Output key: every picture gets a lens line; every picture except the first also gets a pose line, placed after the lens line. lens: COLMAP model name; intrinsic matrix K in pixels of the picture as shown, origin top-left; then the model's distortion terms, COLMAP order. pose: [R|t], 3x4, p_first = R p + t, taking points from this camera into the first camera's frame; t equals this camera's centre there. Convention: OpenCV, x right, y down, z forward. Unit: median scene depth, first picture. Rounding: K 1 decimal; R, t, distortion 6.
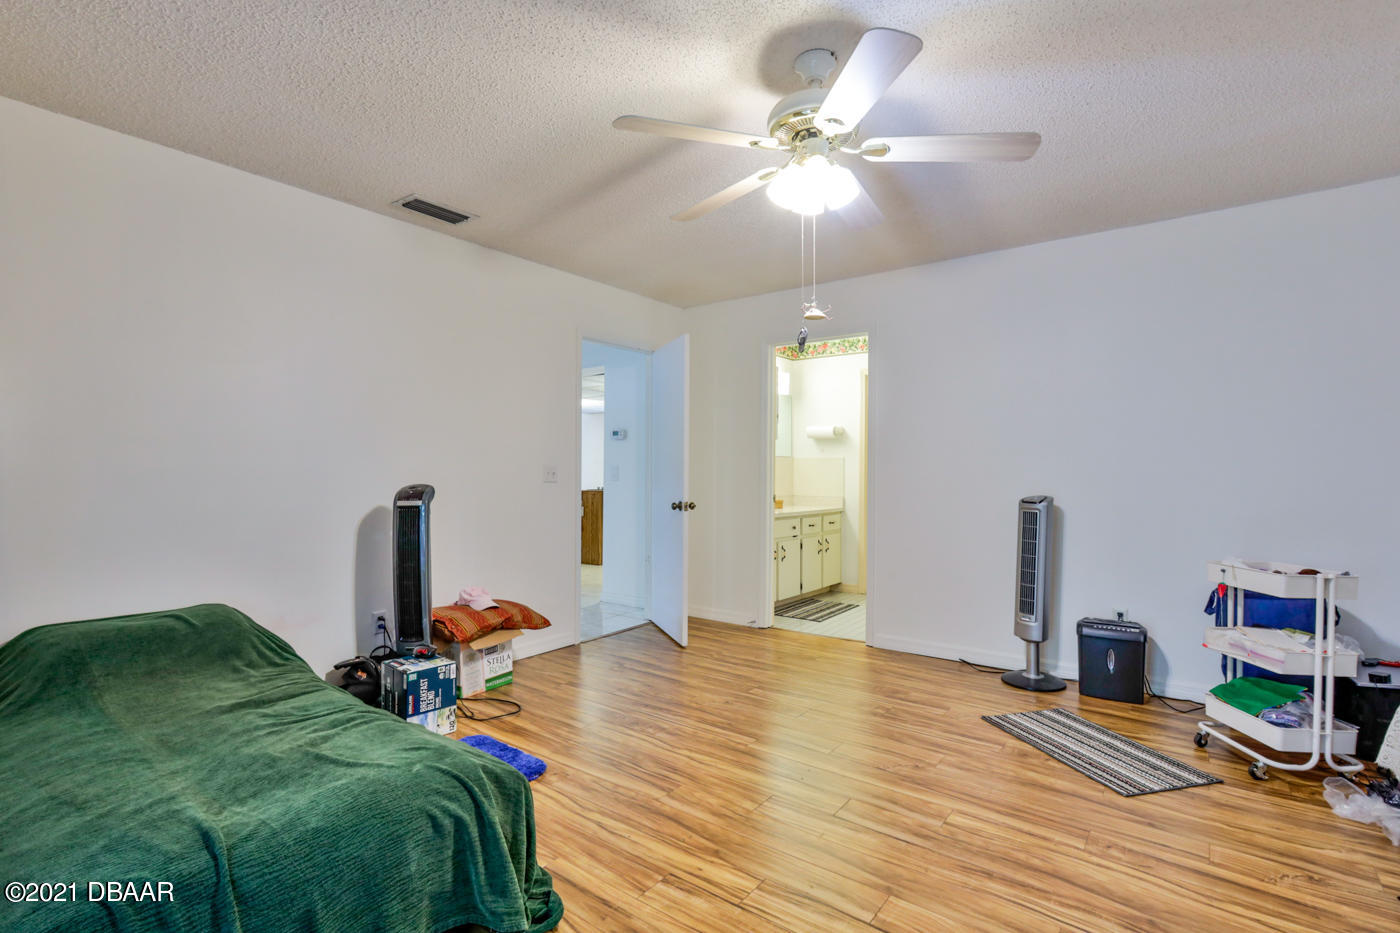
lens RADIAL K [[679.0, 0, 701.9], [0, 679.0, 470.4], [0, 0, 1]] dist [-0.005523, 0.001541]
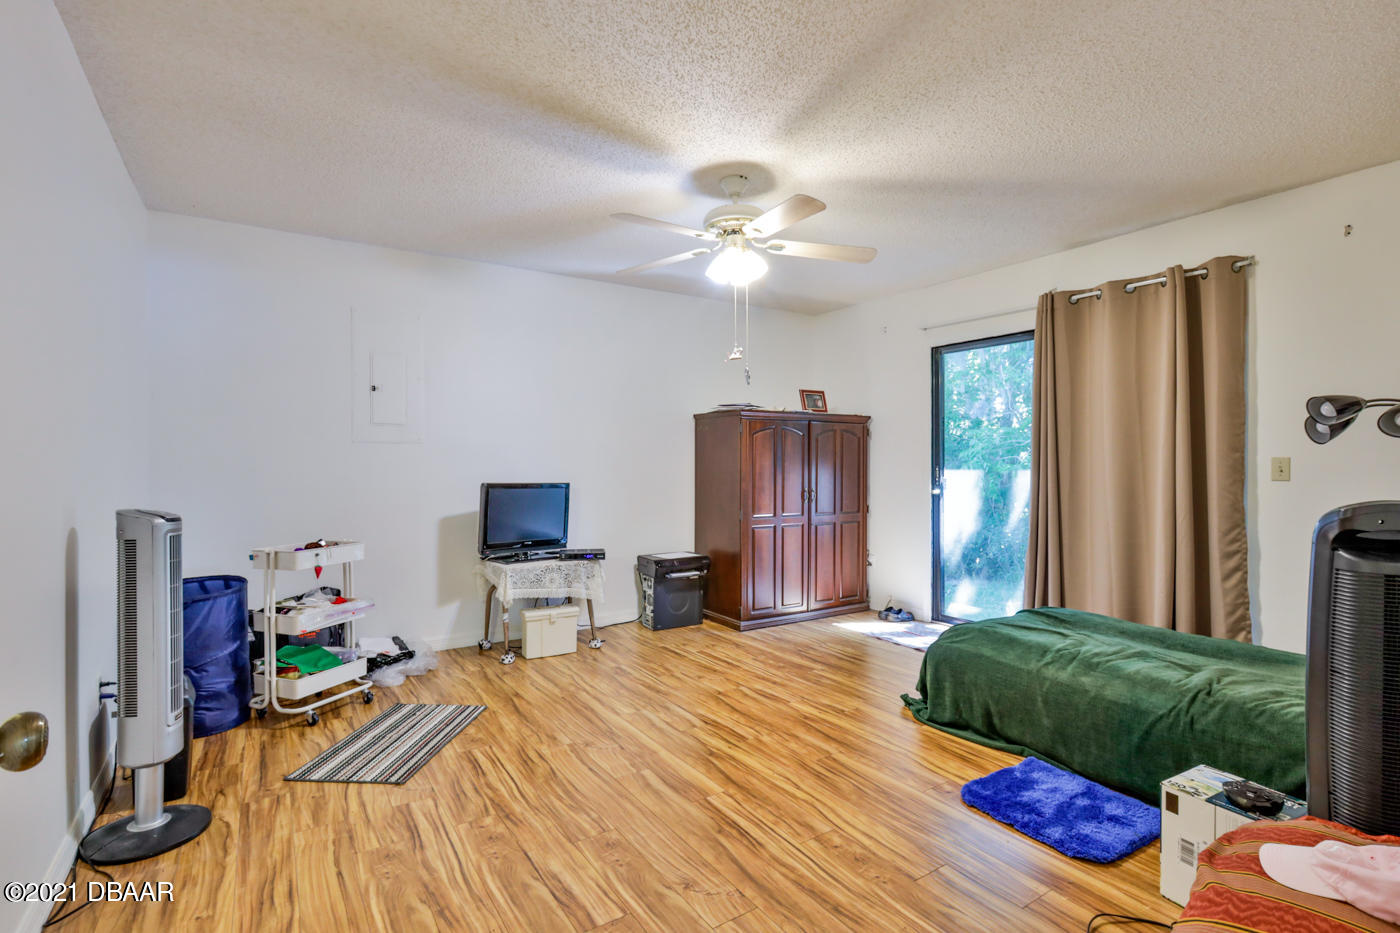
lens RADIAL K [[679.0, 0, 699.0], [0, 679.0, 466.8], [0, 0, 1]] dist [-0.005523, 0.001541]
pose [[-0.943696, -0.002851, 0.330801, -0.173911], [-0.000654, 0.999977, 0.006753, -0.002581], [-0.330812, 0.006157, -0.943677, 1.729300]]
